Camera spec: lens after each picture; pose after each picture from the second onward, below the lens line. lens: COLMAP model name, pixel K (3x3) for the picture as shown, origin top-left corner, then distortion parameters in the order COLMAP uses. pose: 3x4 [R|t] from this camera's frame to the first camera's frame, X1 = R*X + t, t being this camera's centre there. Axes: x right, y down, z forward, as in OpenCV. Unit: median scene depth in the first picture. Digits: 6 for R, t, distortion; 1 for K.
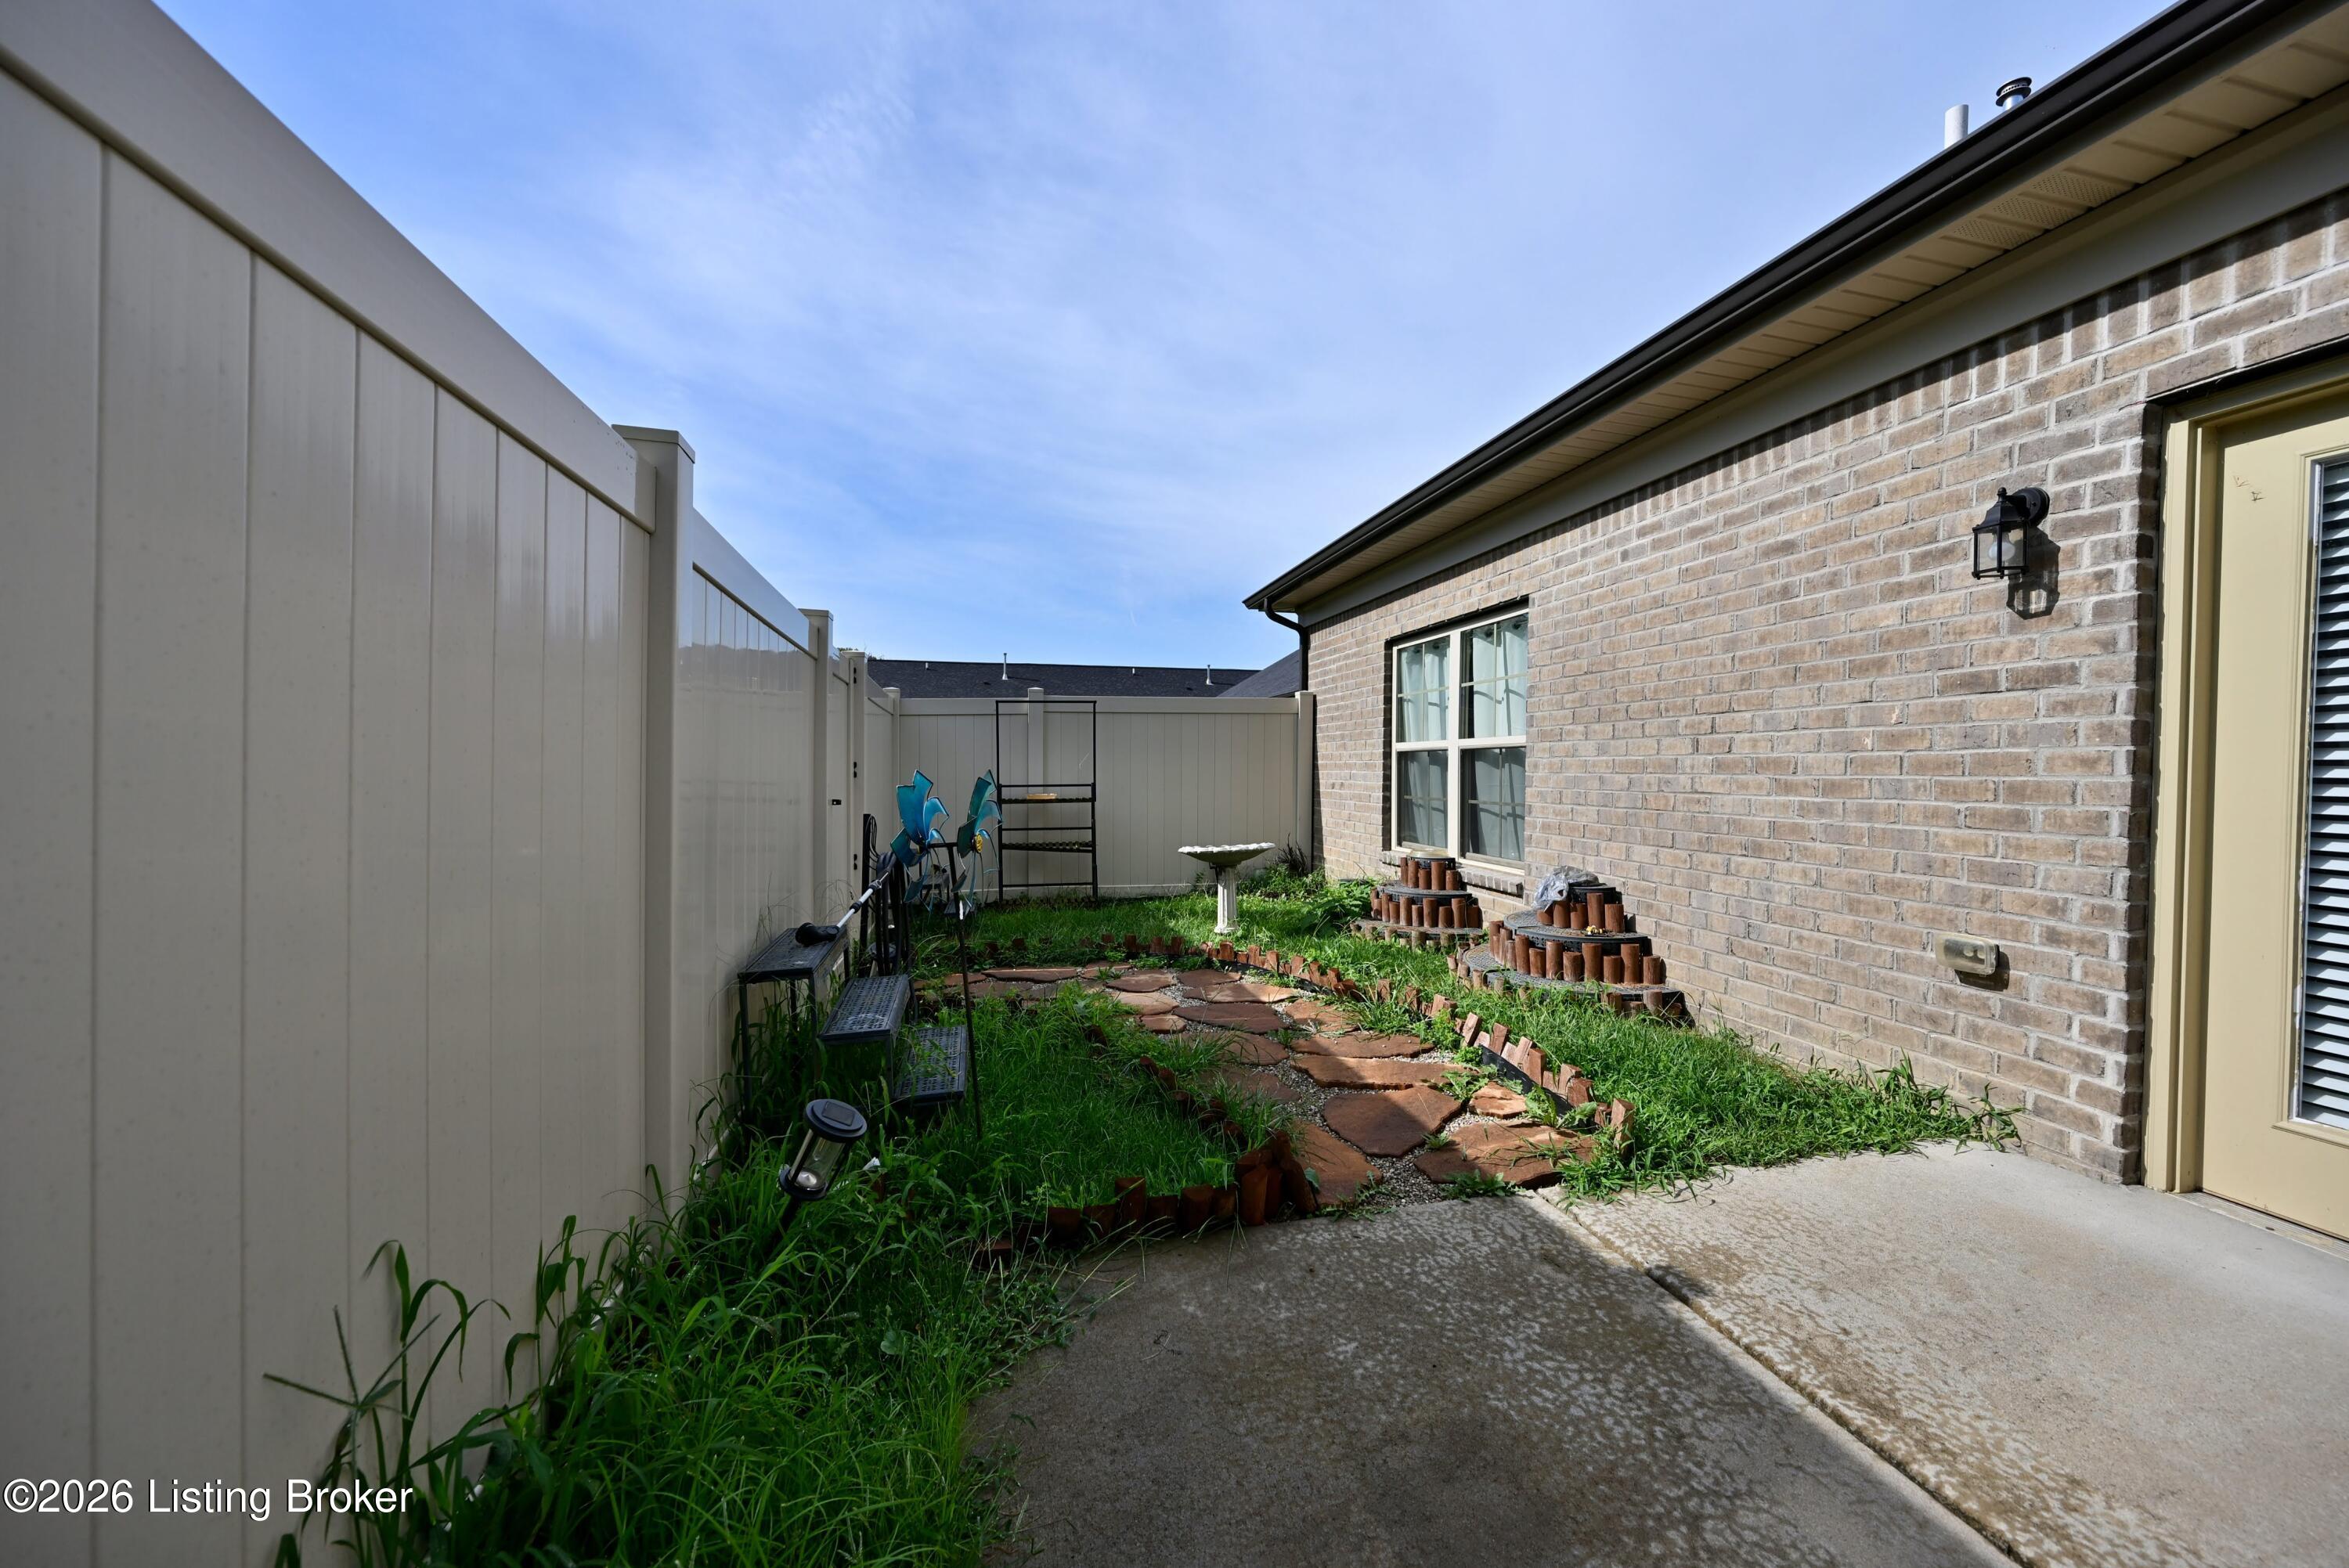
lens RADIAL K [[934.3, 0, 1174.5], [0, 934.3, 784.0], [0, 0, 1]] dist [-0.000754, -0.000222]
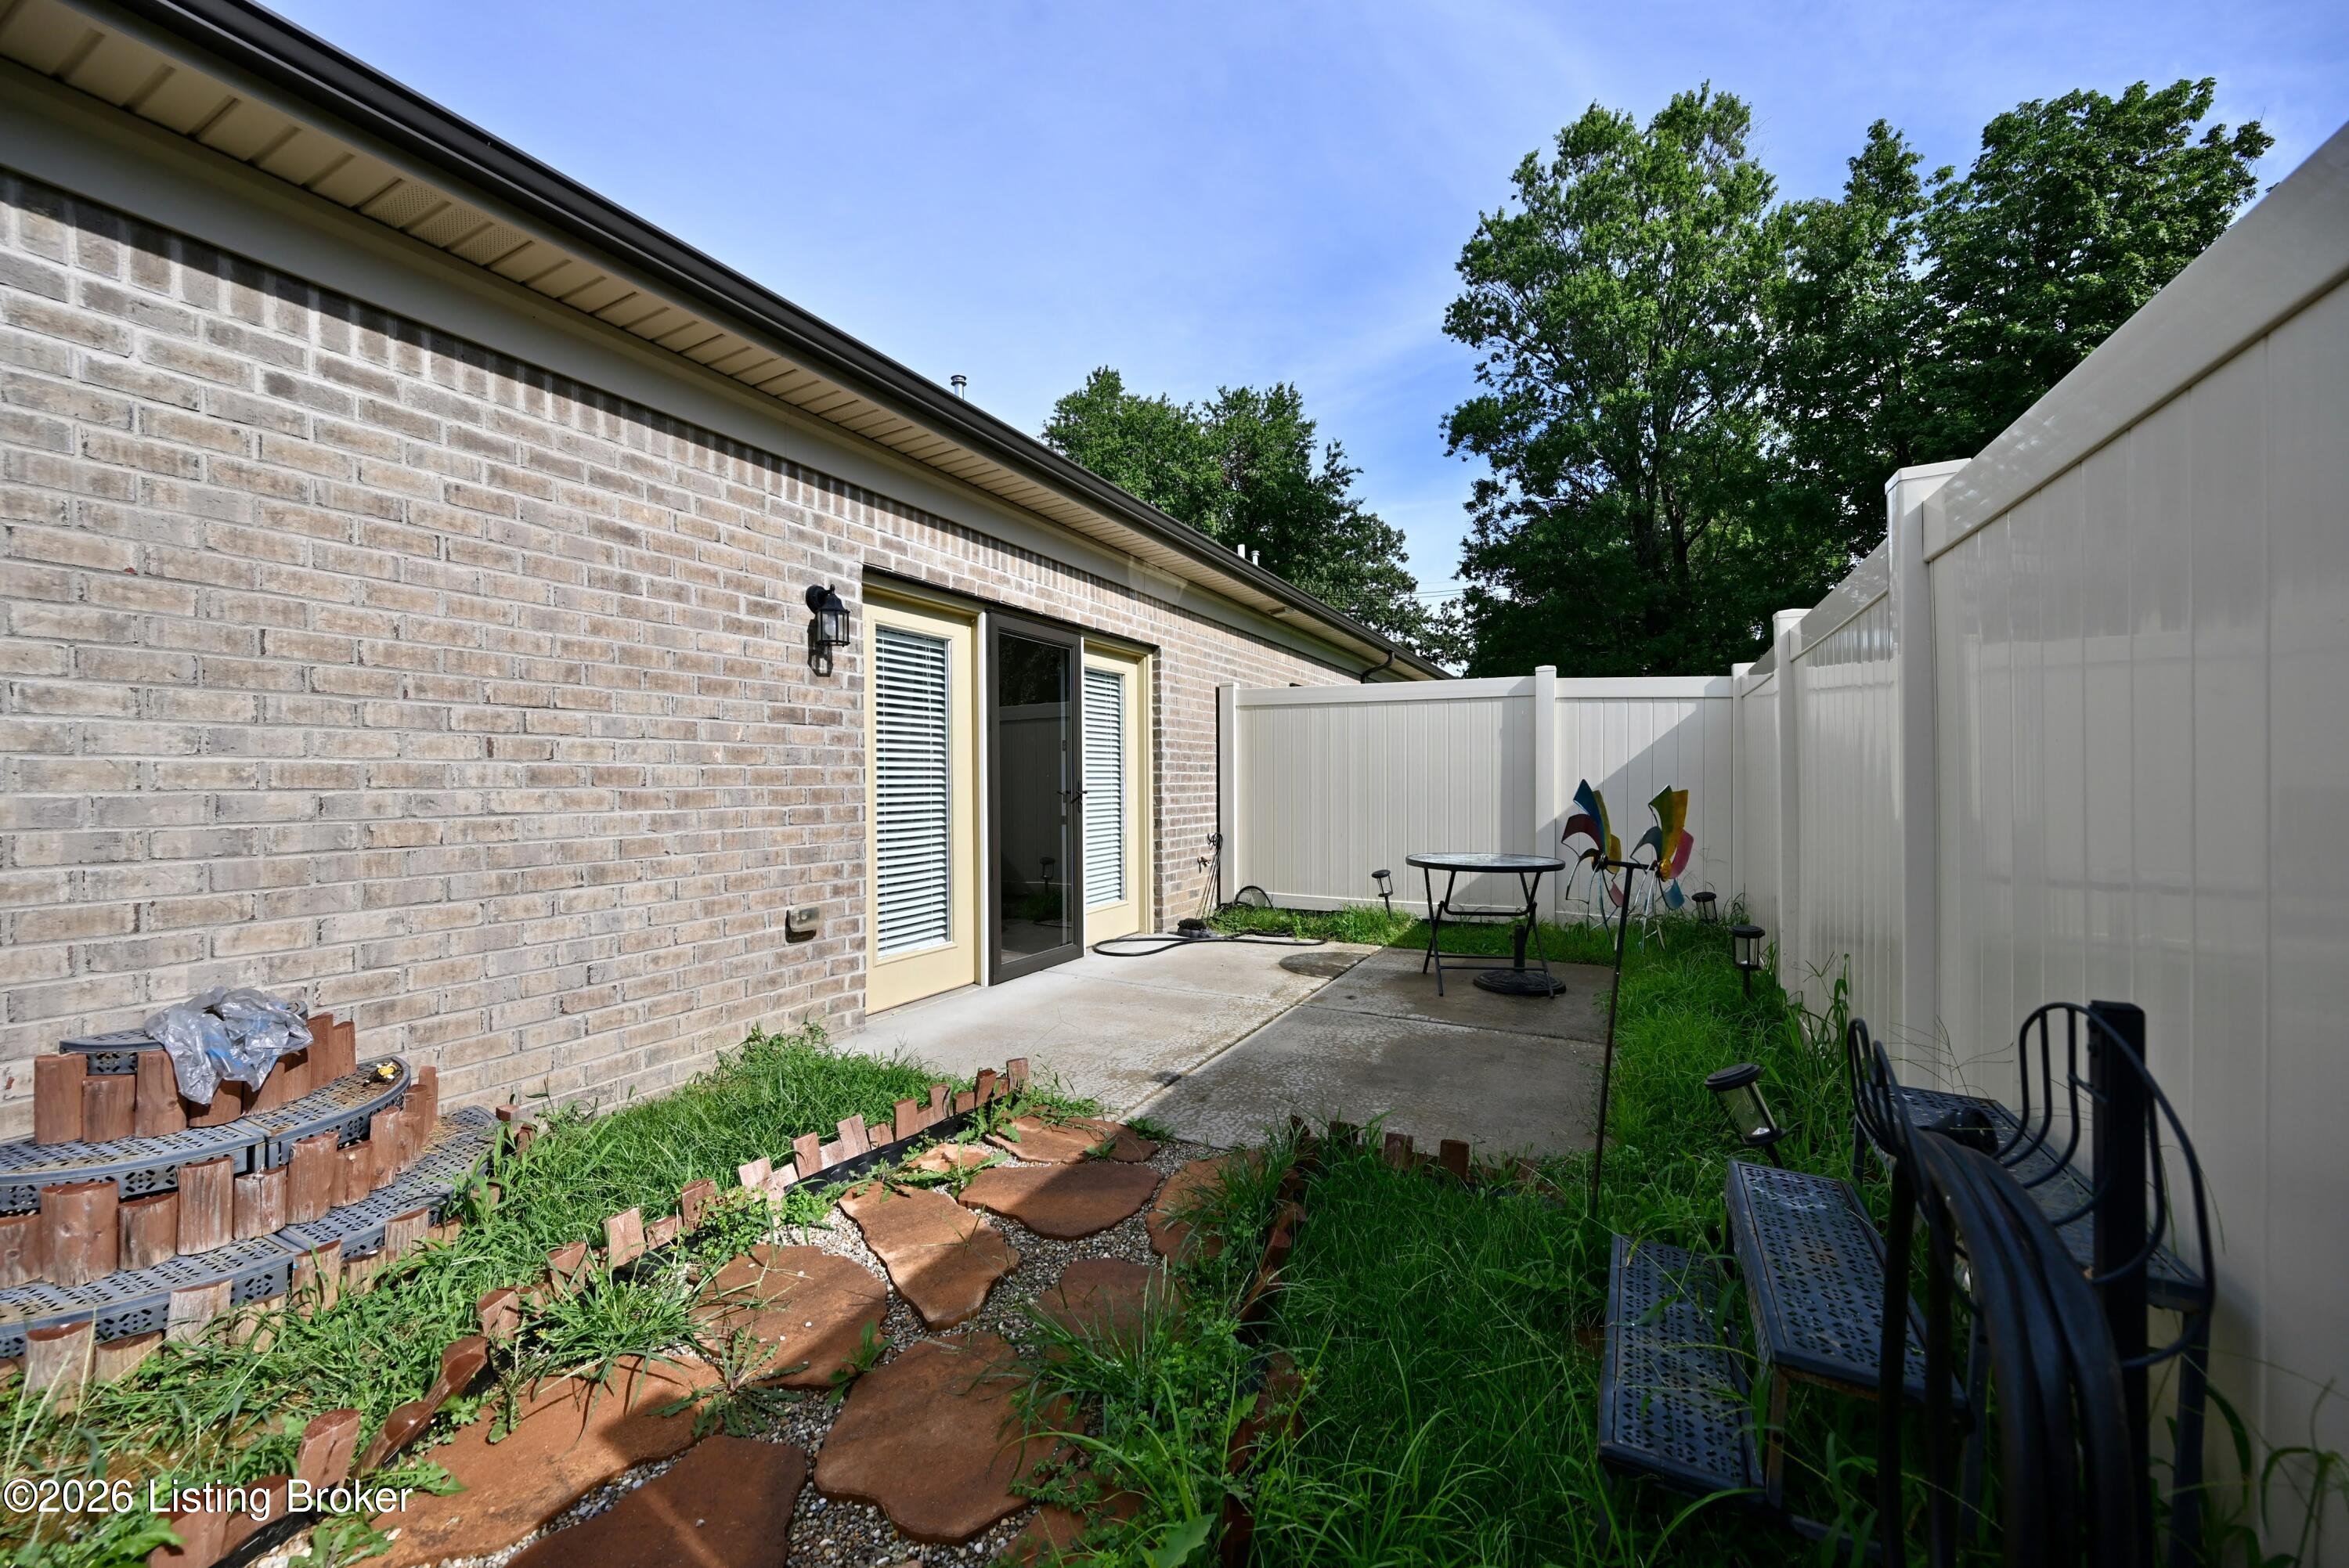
lens RADIAL K [[934.3, 0, 1174.5], [0, 934.3, 784.0], [0, 0, 1]] dist [-0.000754, -0.000222]
pose [[-0.782892, -0.004964, 0.622138, -0.362526], [0.009099, 0.999770, 0.019426, -0.028687], [-0.622091, 0.020870, -0.782666, 1.550870]]
